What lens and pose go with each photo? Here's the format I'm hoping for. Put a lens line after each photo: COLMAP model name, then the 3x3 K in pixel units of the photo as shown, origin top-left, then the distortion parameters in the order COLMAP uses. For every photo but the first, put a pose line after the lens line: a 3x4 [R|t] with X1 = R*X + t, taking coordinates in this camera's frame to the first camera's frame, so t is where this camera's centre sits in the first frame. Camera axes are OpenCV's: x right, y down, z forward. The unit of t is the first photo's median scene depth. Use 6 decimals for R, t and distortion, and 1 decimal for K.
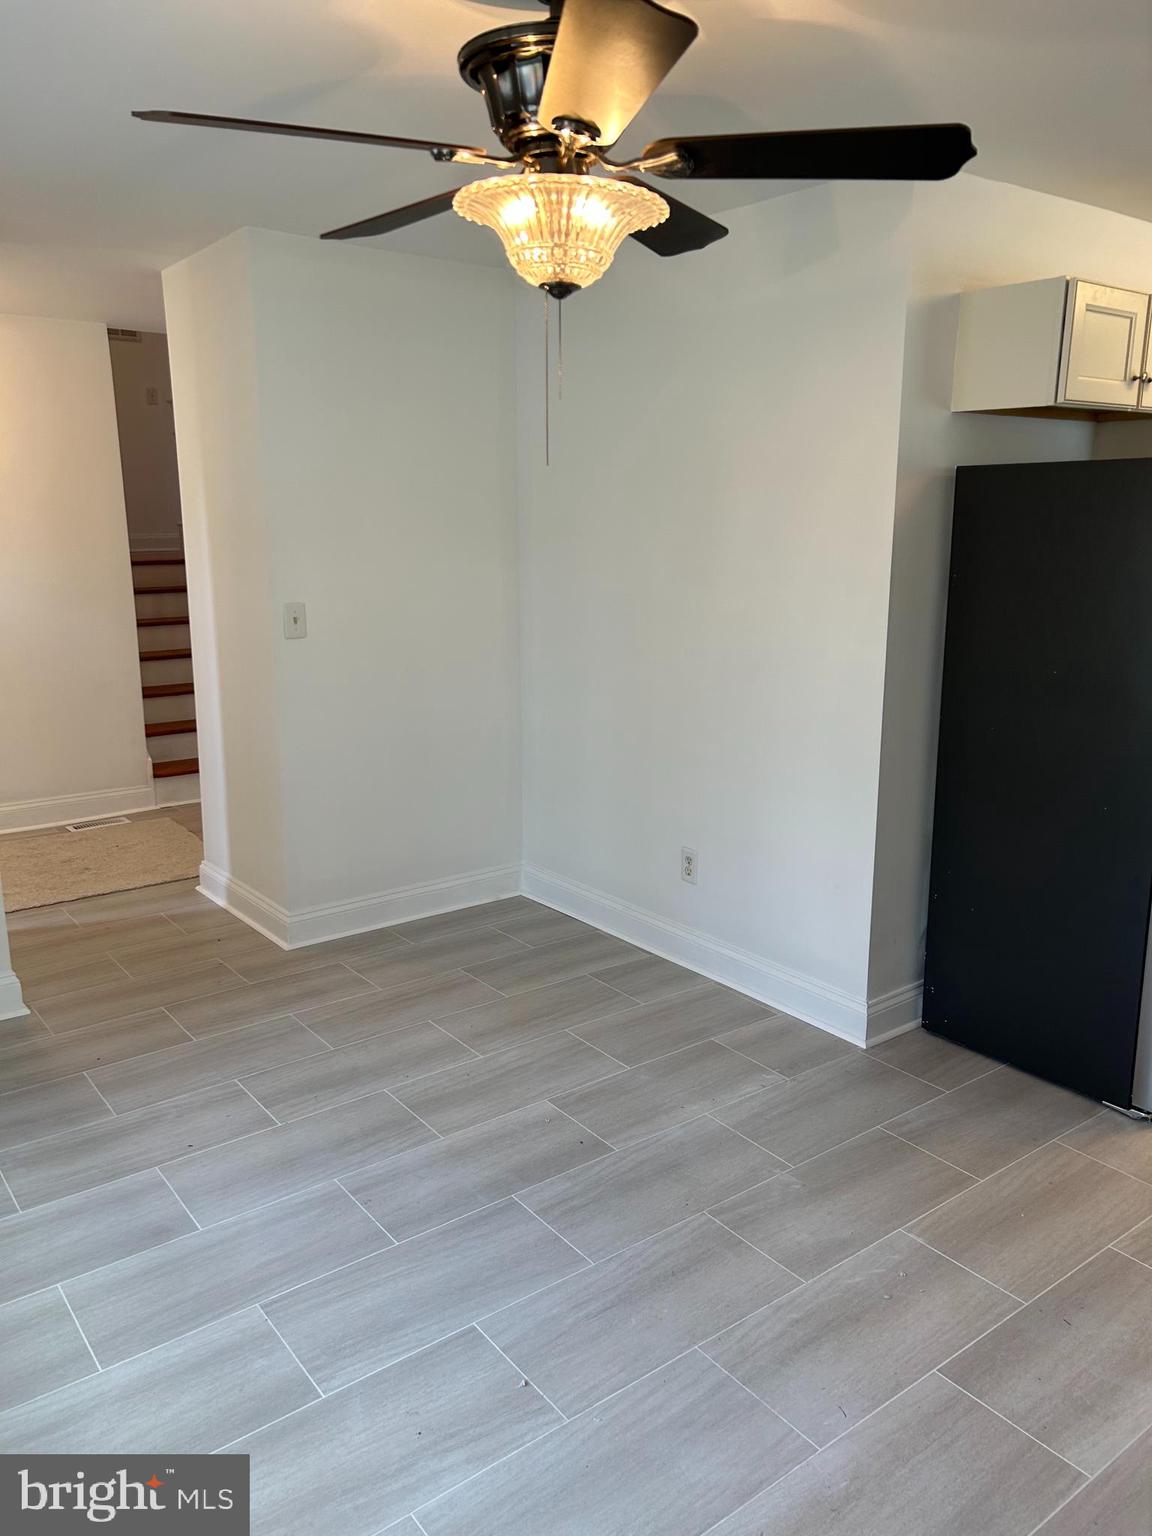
lens RADIAL K [[1157.1, 0, 567.0], [0, 1157.1, 766.7], [0, 0, 1]] dist [0.049408, -0.050920]
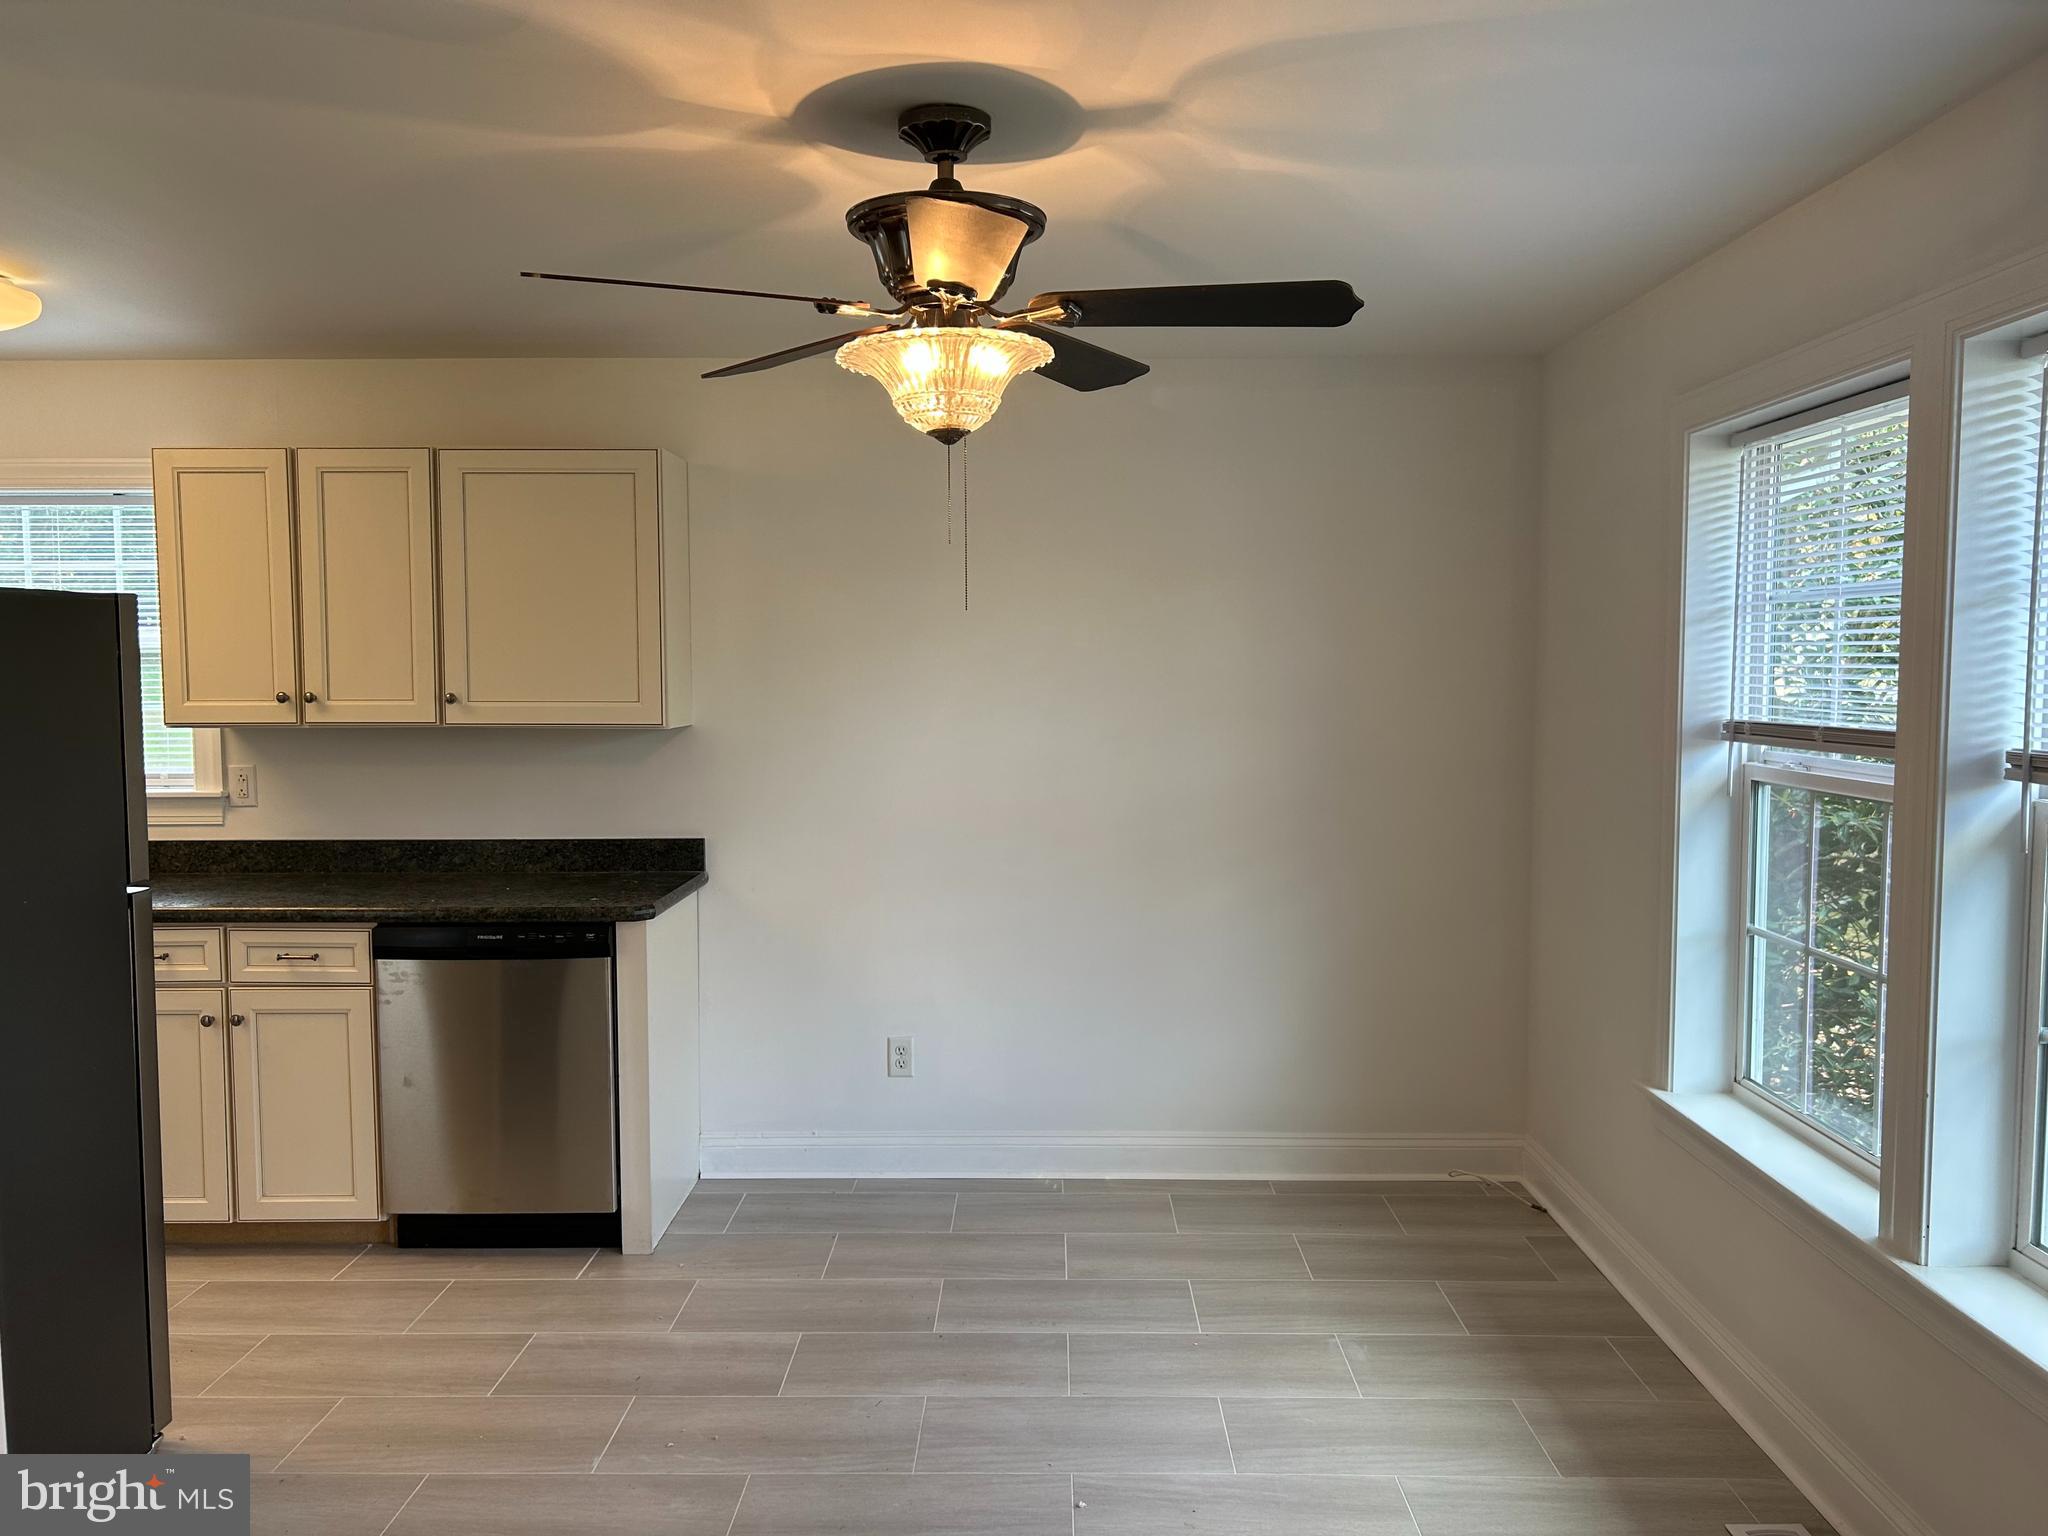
lens RADIAL K [[1542.8, 0, 1033.8], [0, 1542.8, 770.1], [0, 0, 1]] dist [0.049408, -0.050920]
pose [[-0.796176, -0.039919, 0.603746, -0.613392], [0.131614, 0.962503, 0.237204, -0.316452], [-0.590577, 0.268318, -0.761068, 1.453344]]
